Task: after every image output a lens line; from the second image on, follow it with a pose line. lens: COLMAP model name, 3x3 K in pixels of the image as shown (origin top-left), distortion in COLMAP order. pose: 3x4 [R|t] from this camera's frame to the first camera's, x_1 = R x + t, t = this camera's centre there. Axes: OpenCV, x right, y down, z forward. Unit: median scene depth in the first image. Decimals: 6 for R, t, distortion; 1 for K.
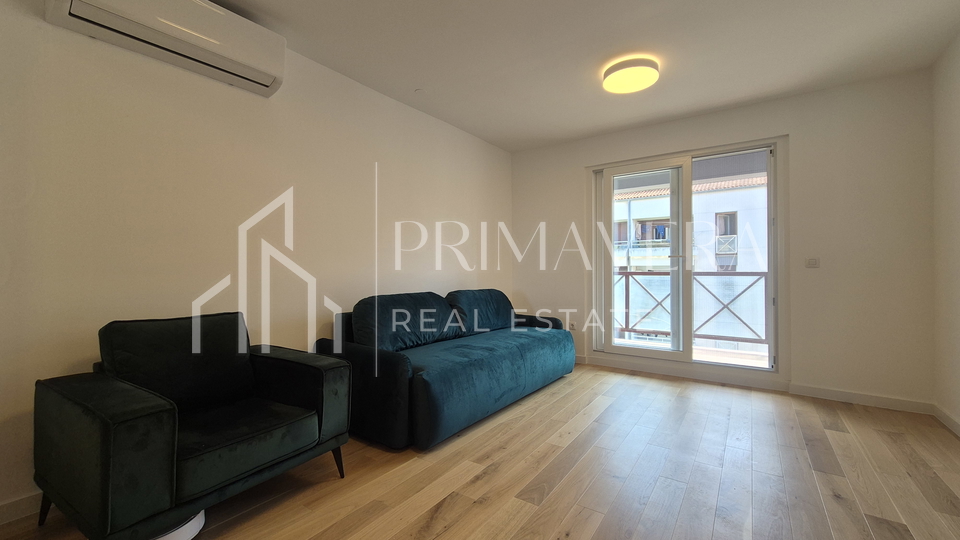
lens RADIAL K [[395.5, 0, 480.0], [0, 395.5, 270.0], [0, 0, 1]] dist [-0.001130, -0.000117]
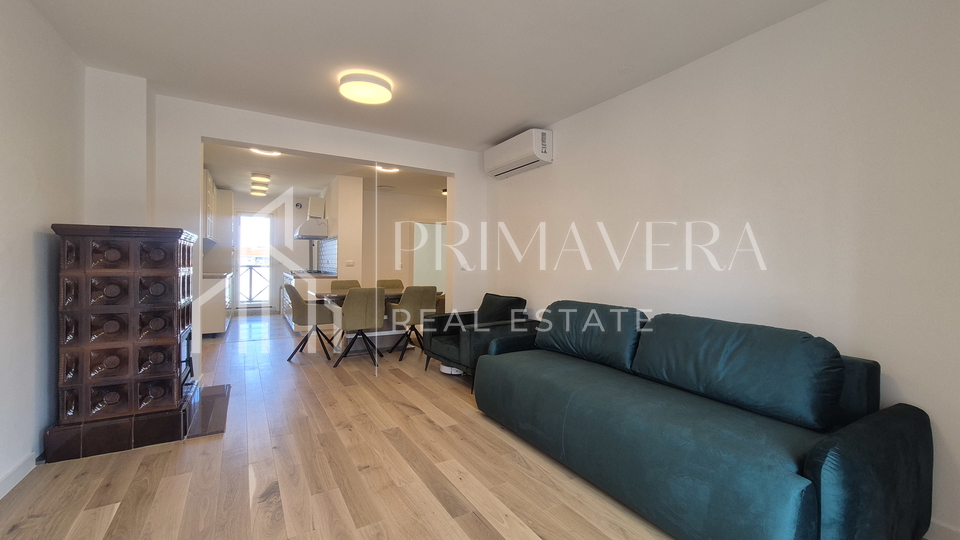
lens RADIAL K [[395.5, 0, 480.0], [0, 395.5, 270.0], [0, 0, 1]] dist [-0.001130, -0.000117]
pose [[-0.408748, 0.019912, -0.912430, 1.122157], [-0.007180, 0.999661, 0.025032, -0.062971], [0.912619, 0.016783, -0.408467, 1.588192]]
